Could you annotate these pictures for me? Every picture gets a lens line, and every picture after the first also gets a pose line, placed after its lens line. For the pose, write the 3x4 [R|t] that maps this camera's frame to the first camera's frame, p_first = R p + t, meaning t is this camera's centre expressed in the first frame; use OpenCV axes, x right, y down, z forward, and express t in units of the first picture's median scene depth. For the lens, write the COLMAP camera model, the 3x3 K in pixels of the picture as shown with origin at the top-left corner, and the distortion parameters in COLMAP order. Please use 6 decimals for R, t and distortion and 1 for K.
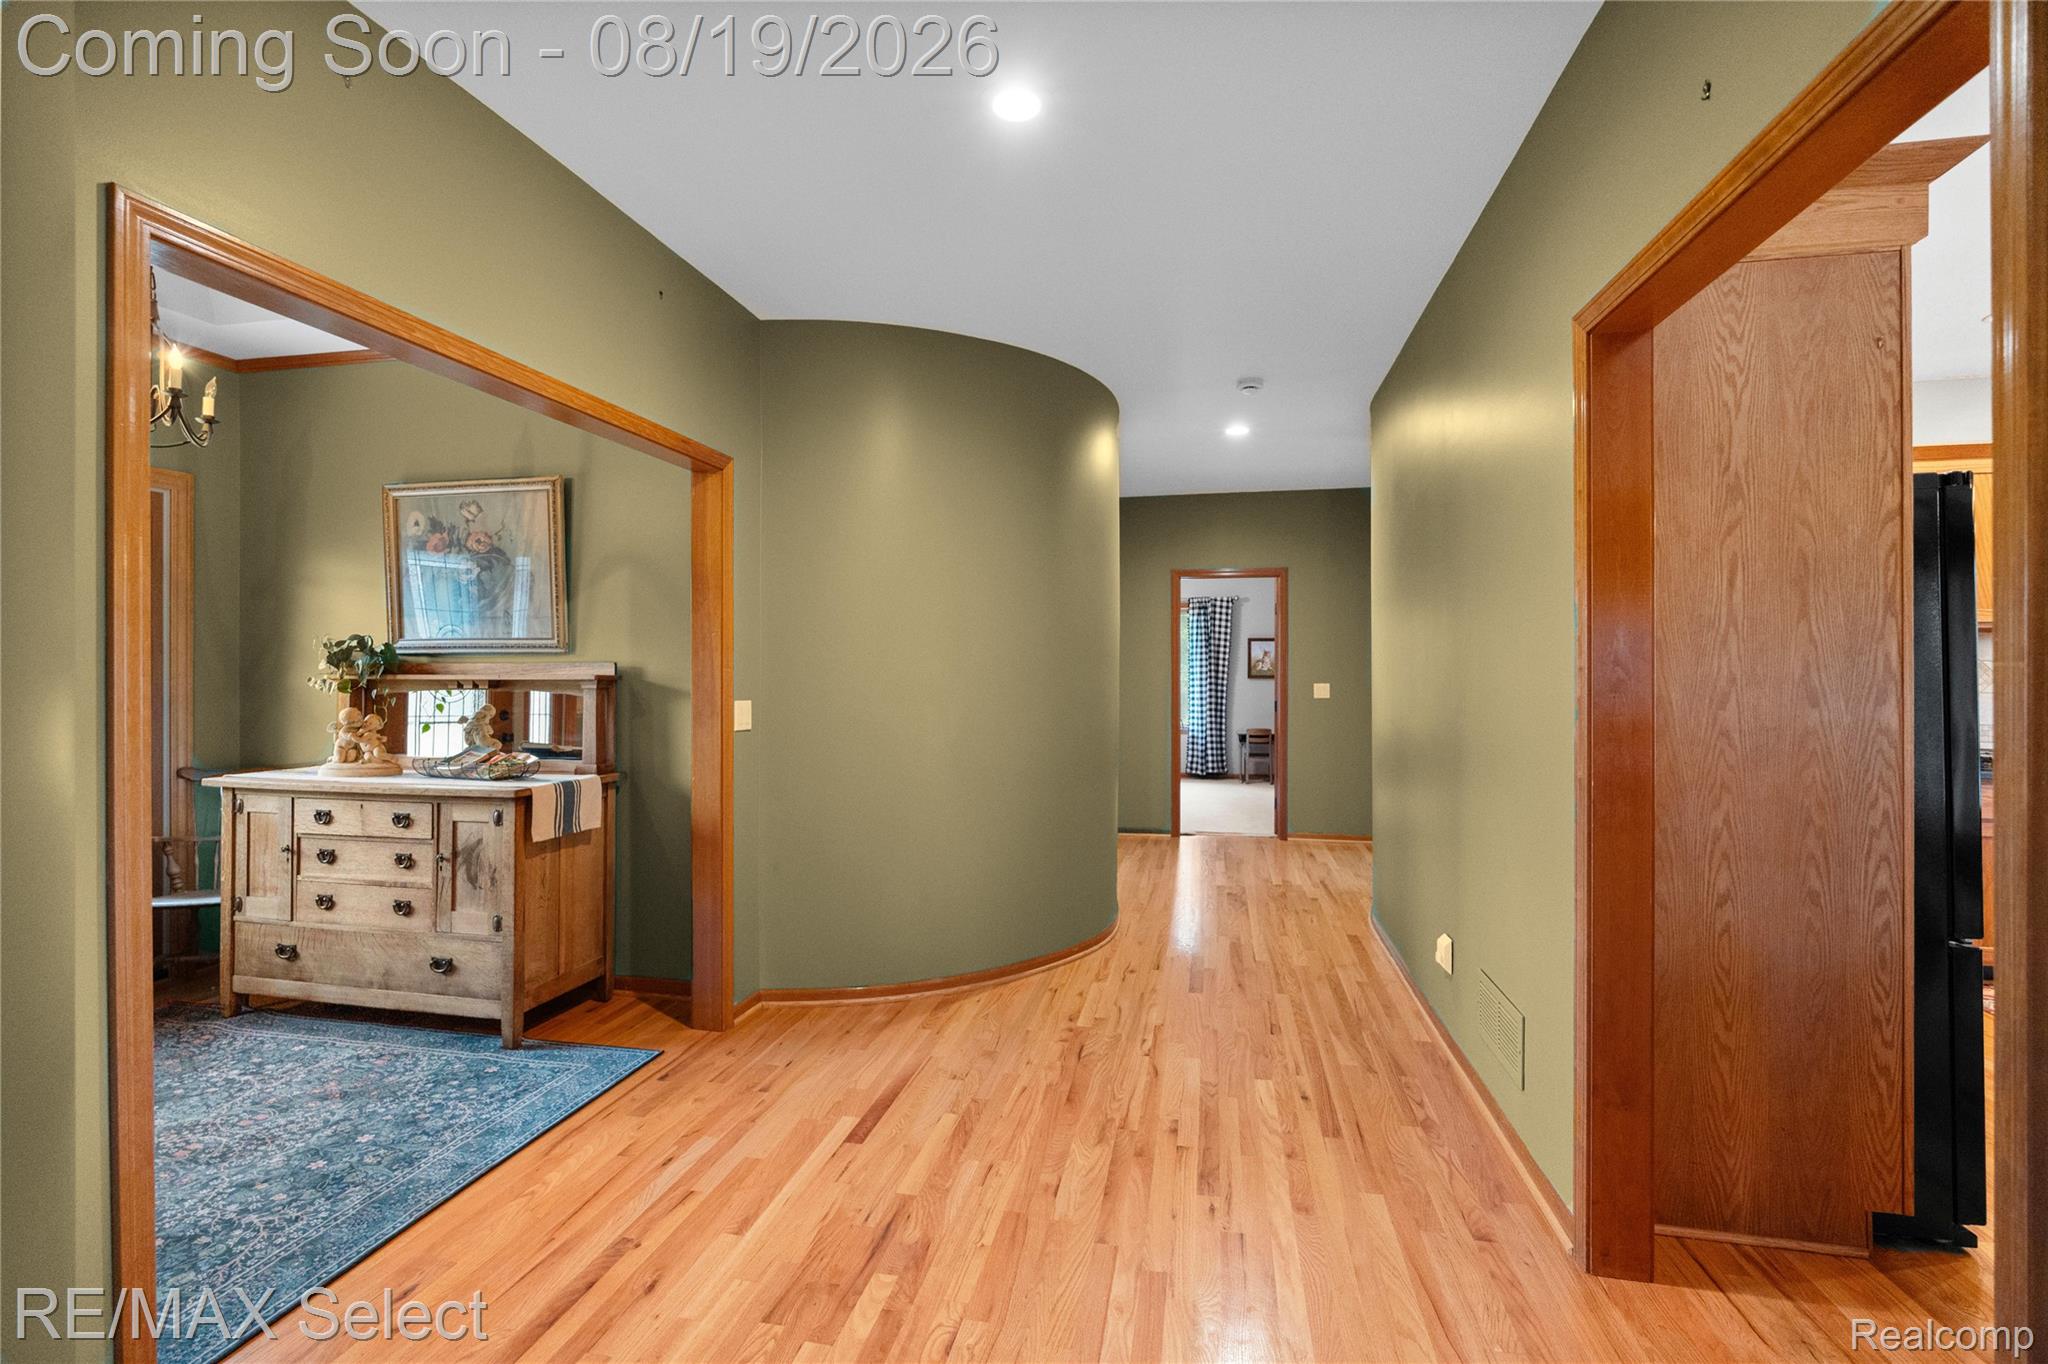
lens RADIAL K [[905.6, 0, 1024.3], [0, 905.6, 667.9], [0, 0, 1]] dist [-0.003302, -0.000192]
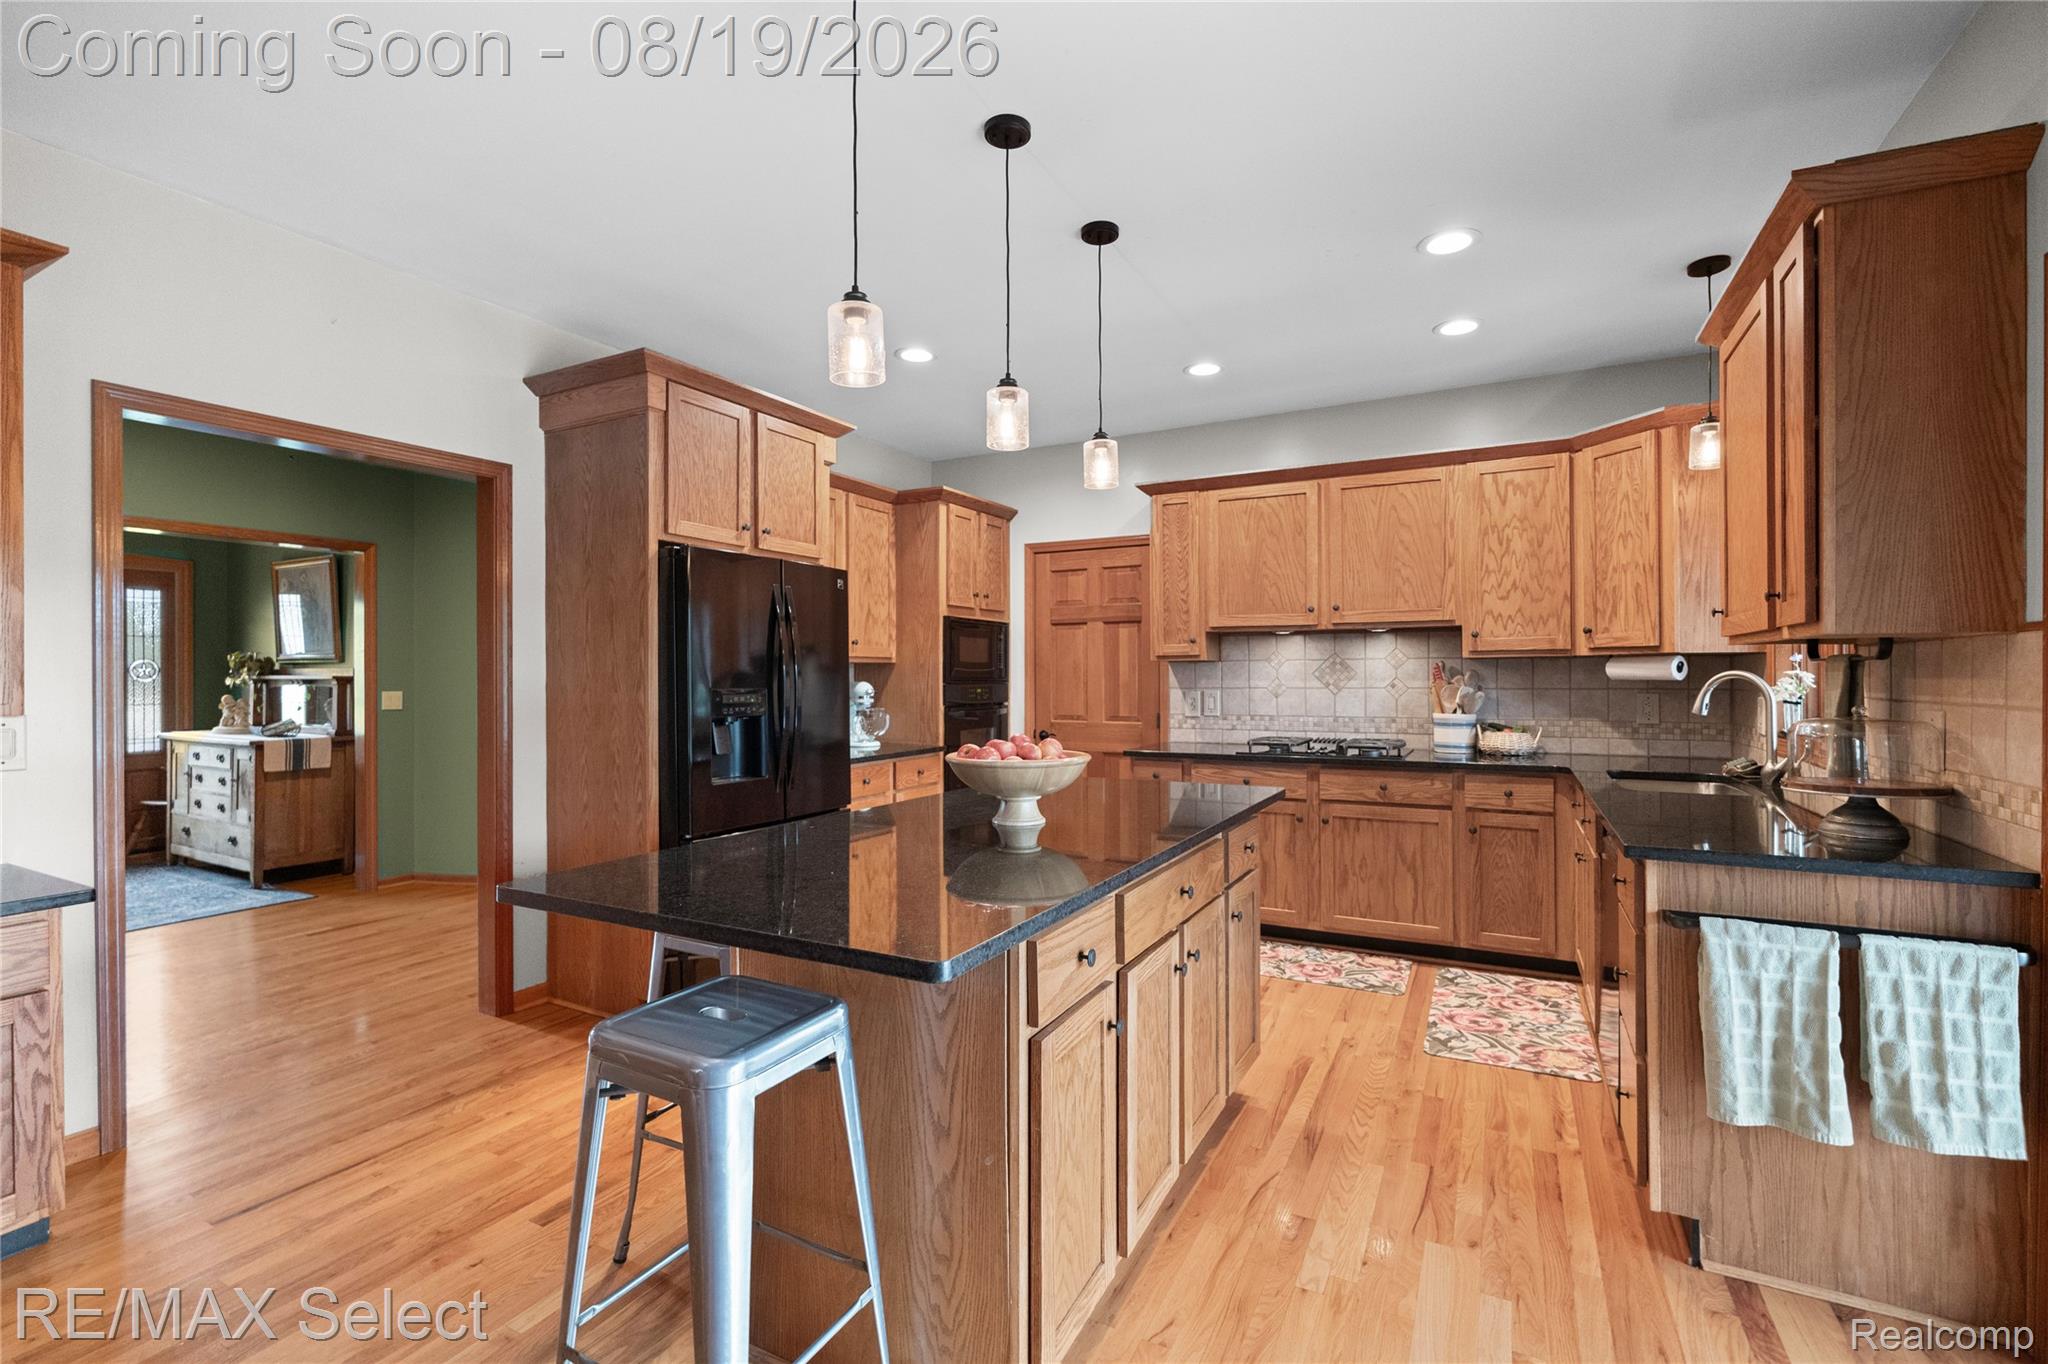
lens RADIAL K [[905.6, 0, 984.4], [0, 905.6, 666.8], [0, 0, 1]] dist [-0.003302, -0.000192]
pose [[0.952784, -0.007916, -0.303545, 1.999715], [0.007136, 0.999968, -0.003680, 0.009339], [0.303564, 0.001340, 0.952810, -0.368346]]
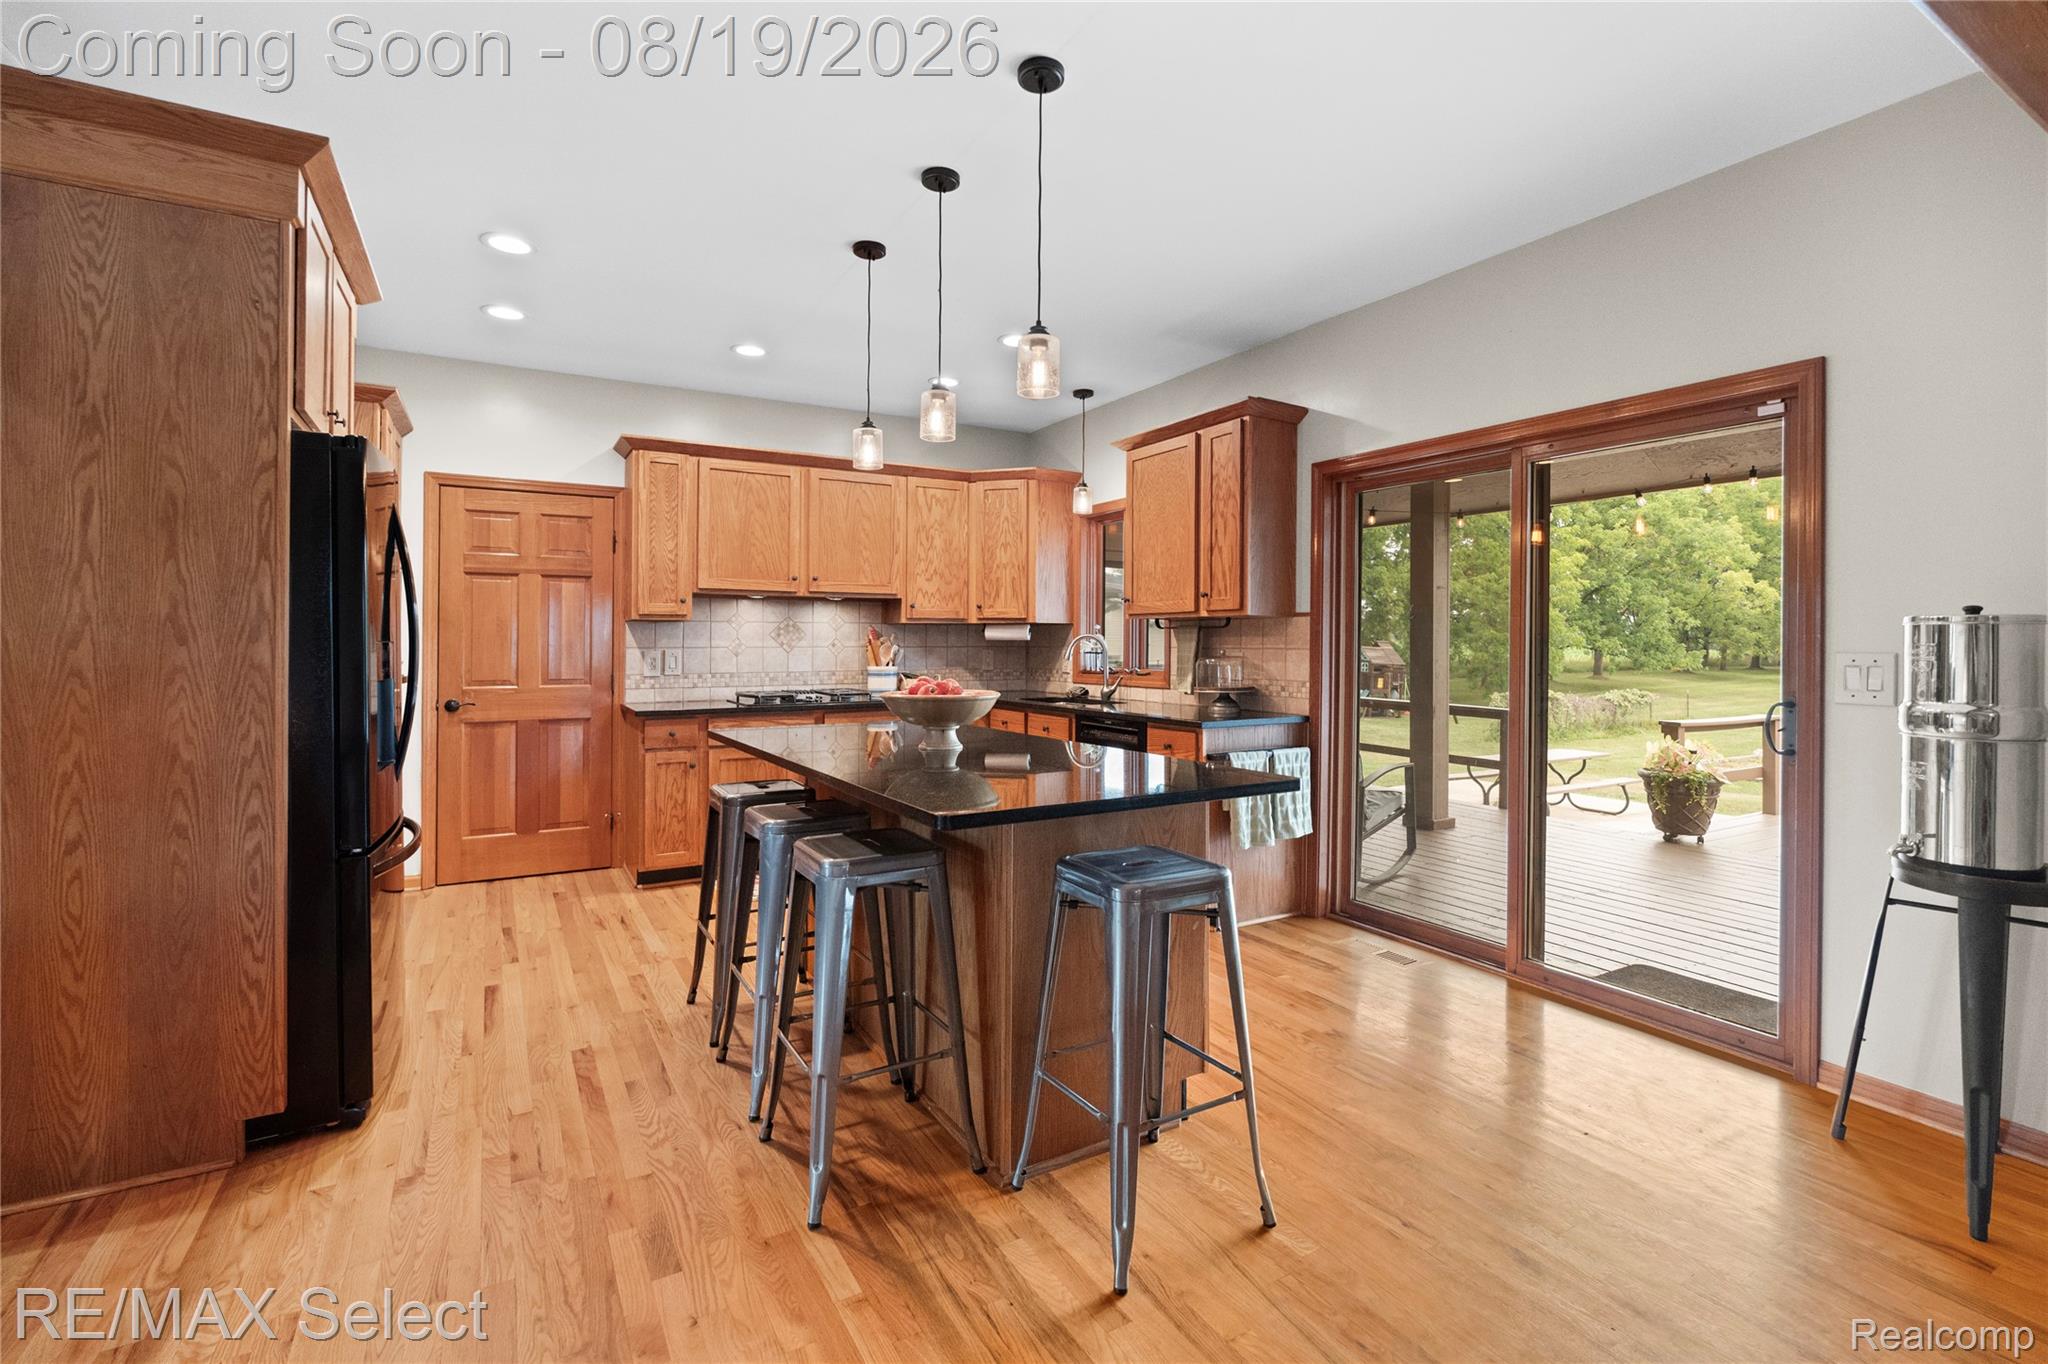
lens RADIAL K [[905.6, 0, 1070.4], [0, 905.6, 633.2], [0, 0, 1]] dist [-0.003302, -0.000192]
pose [[0.740936, 0.006508, 0.671544, 0.923190], [-0.004819, 0.999979, -0.004374, 0.029268], [-0.671558, 0.000005, 0.740952, -0.430567]]
